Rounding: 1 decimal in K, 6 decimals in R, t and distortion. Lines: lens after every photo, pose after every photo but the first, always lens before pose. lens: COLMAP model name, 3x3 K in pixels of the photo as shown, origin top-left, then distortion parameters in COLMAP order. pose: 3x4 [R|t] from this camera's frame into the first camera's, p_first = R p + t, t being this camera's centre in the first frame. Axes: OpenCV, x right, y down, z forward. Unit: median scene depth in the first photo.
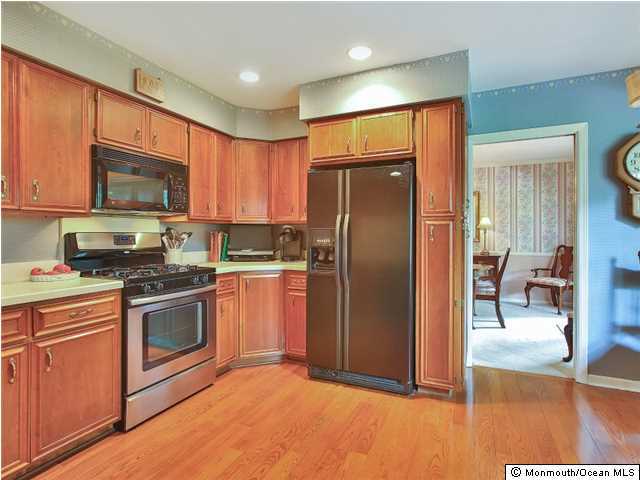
lens RADIAL K [[351.6, 0, 318.1], [0, 351.6, 235.0], [0, 0, 1]] dist [-0.018315, -0.000976]
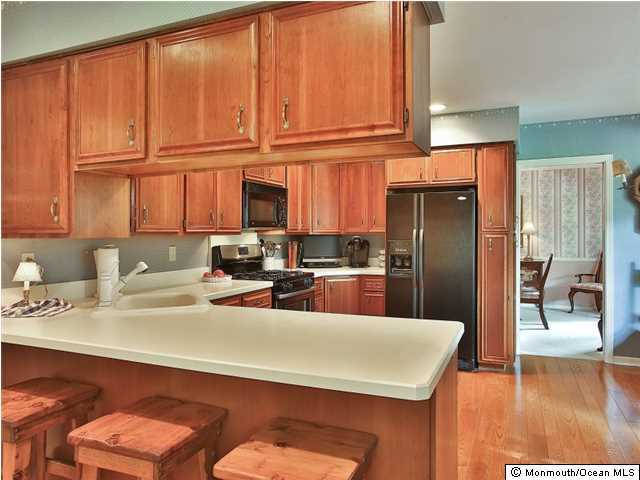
lens RADIAL K [[442.8, 0, 322.4], [0, 442.8, 241.6], [0, 0, 1]] dist [-0.012976, 0.002211]
pose [[0.999900, -0.006186, 0.012746, -0.286623], [0.006039, 0.999915, 0.011526, -0.034172], [-0.012816, -0.011448, 0.999852, -0.565004]]
